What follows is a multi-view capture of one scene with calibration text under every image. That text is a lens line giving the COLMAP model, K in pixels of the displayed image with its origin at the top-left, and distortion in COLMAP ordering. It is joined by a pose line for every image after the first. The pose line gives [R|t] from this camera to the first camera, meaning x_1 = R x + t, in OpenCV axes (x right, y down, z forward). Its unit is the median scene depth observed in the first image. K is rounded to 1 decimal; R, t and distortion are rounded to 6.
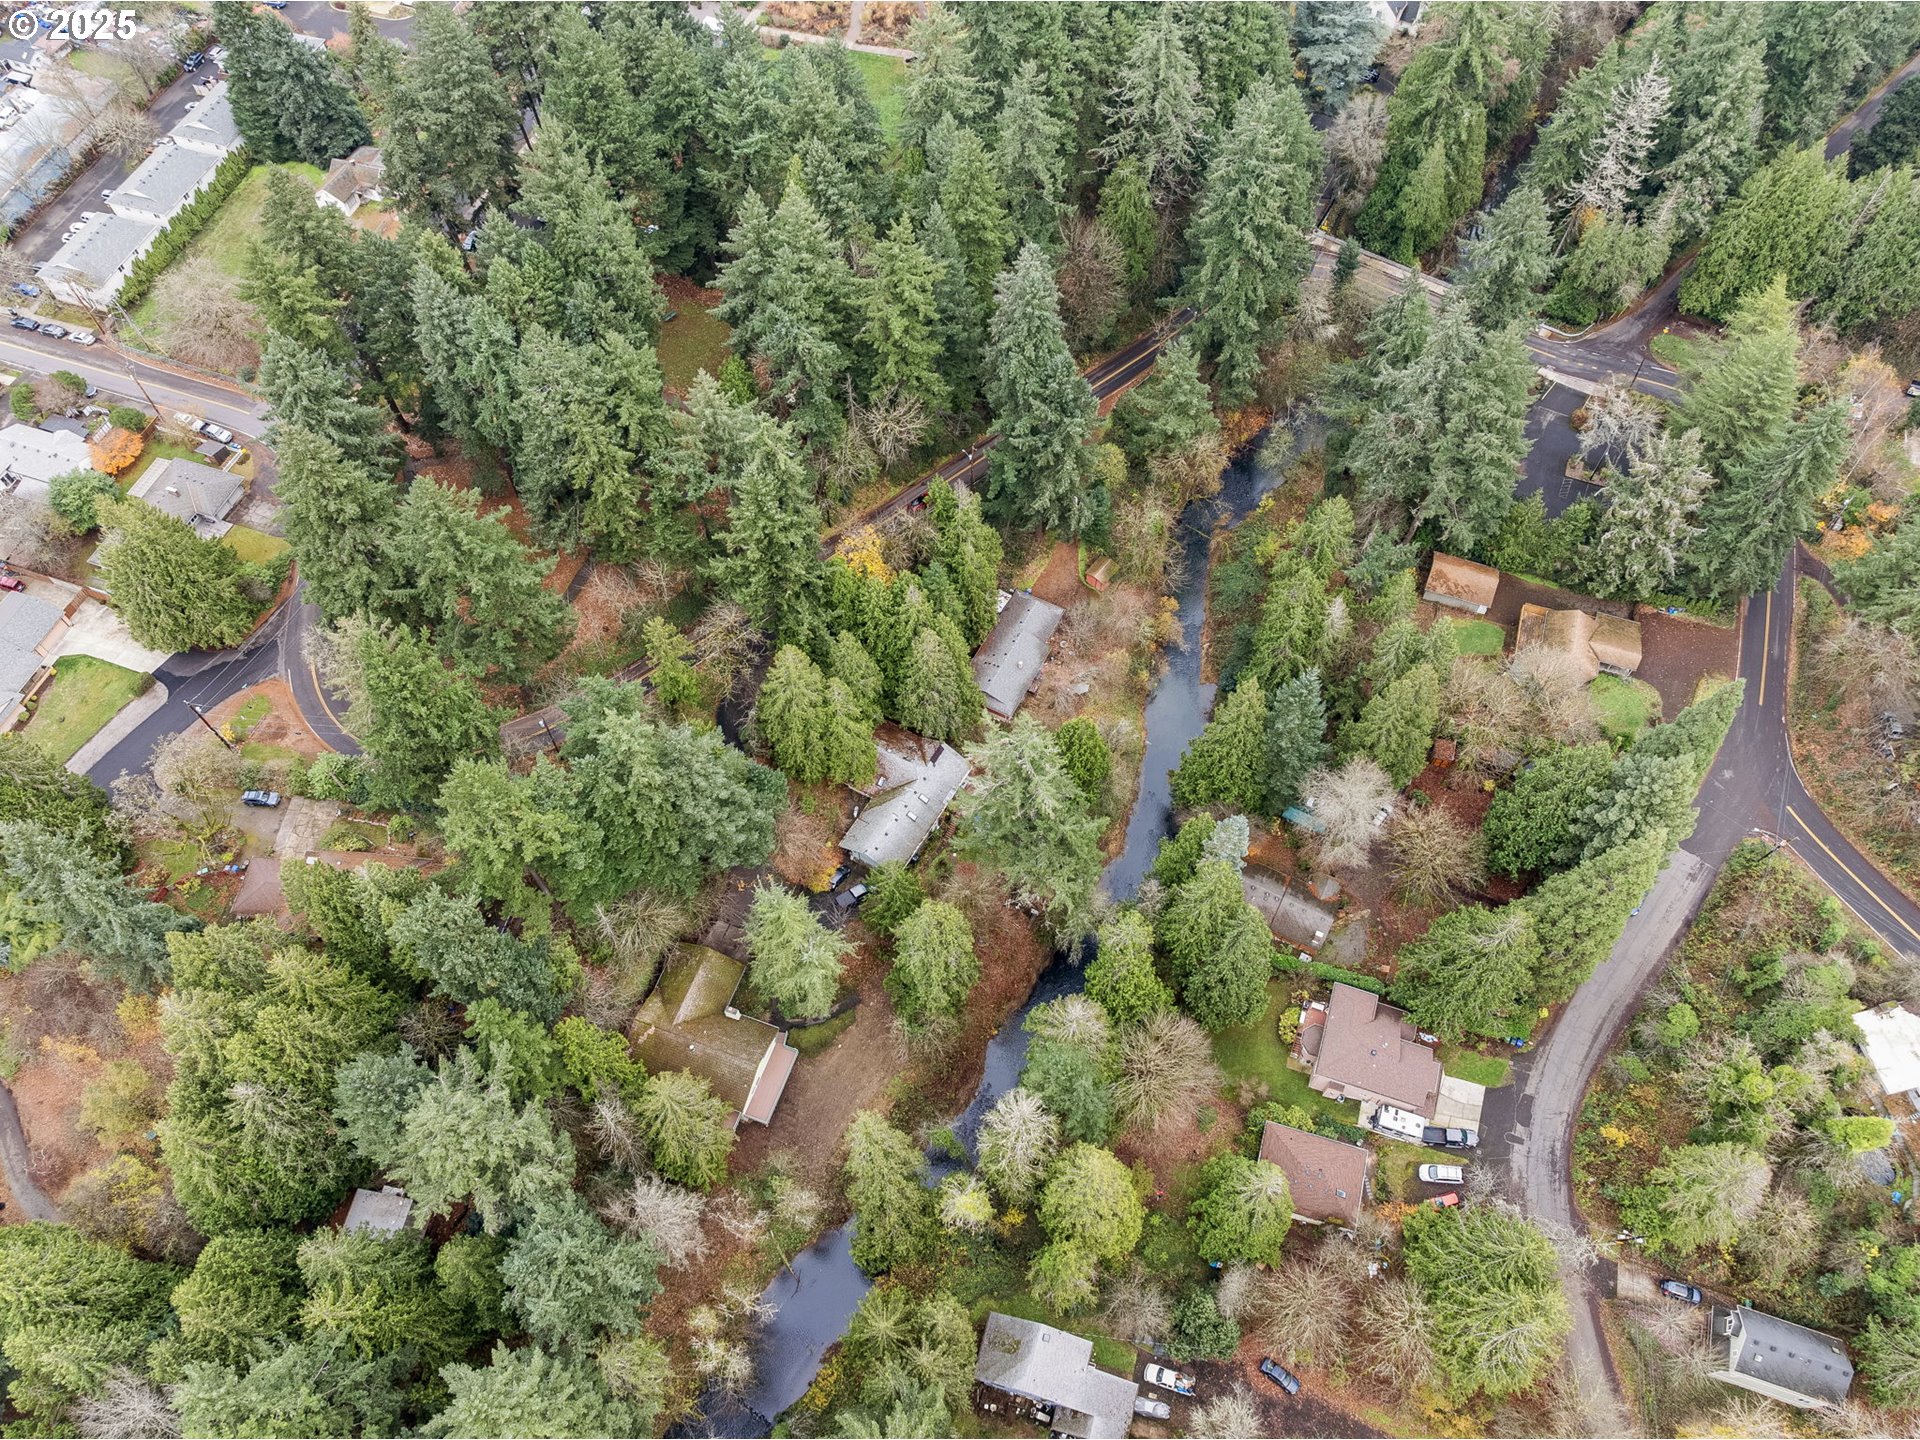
lens RADIAL K [[1343.8, 0, 960.4], [0, 1343.8, 719.3], [0, 0, 1]] dist [-0.037502, 0.006129]
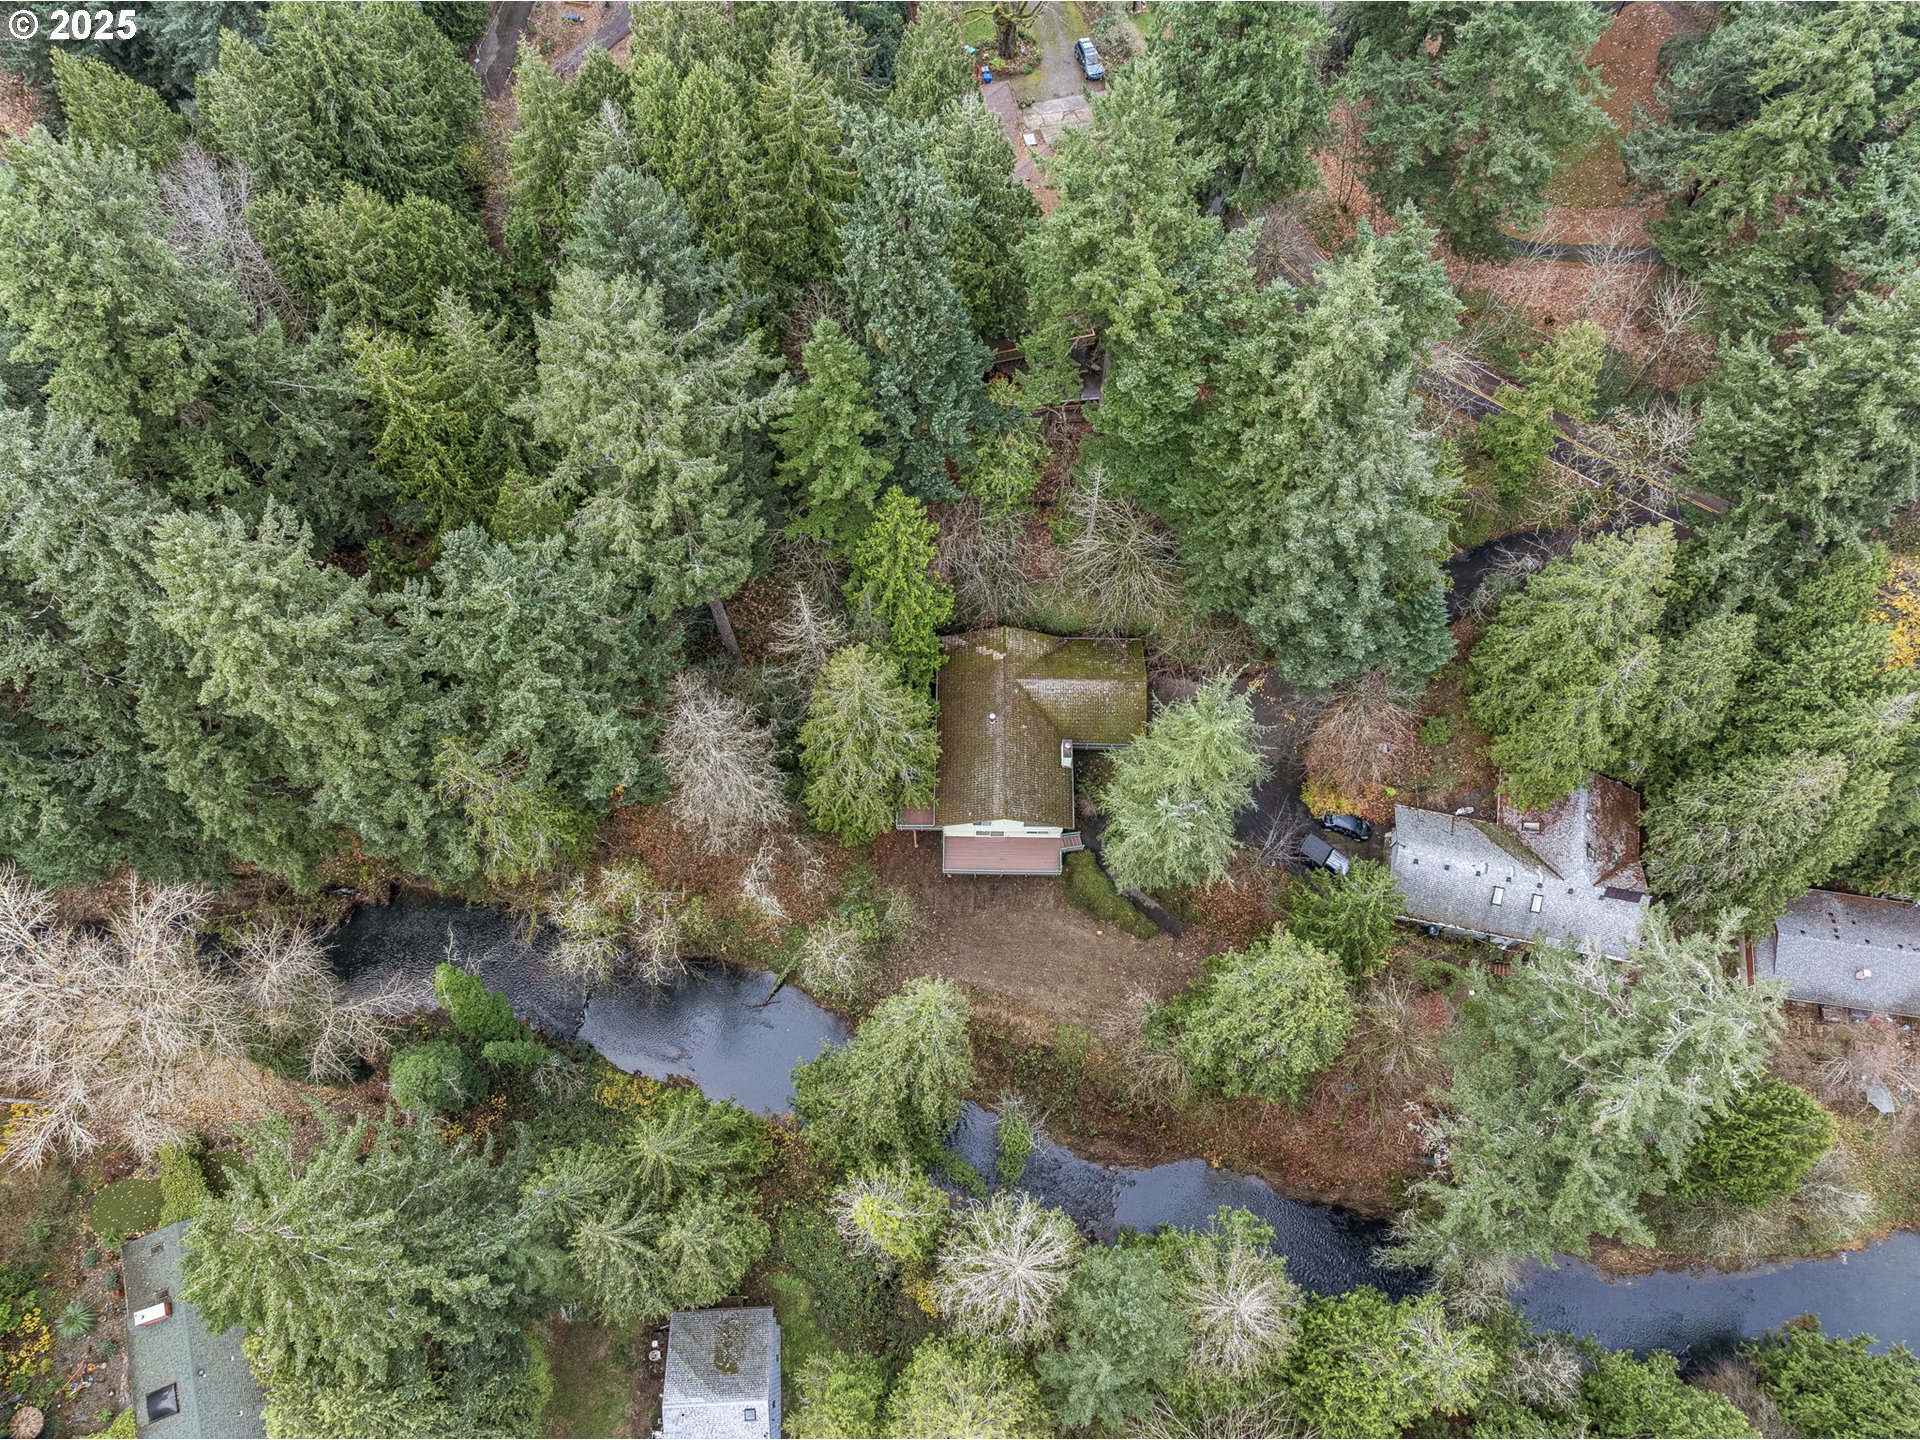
lens RADIAL K [[1343.8, 0, 971.9], [0, 1343.8, 713.4], [0, 0, 1]] dist [-0.037502, 0.006129]
pose [[0.326863, 0.869713, -0.369811, 0.036166], [-0.812832, 0.458341, 0.359483, 0.012907], [0.482147, 0.183093, 0.856745, 0.389113]]
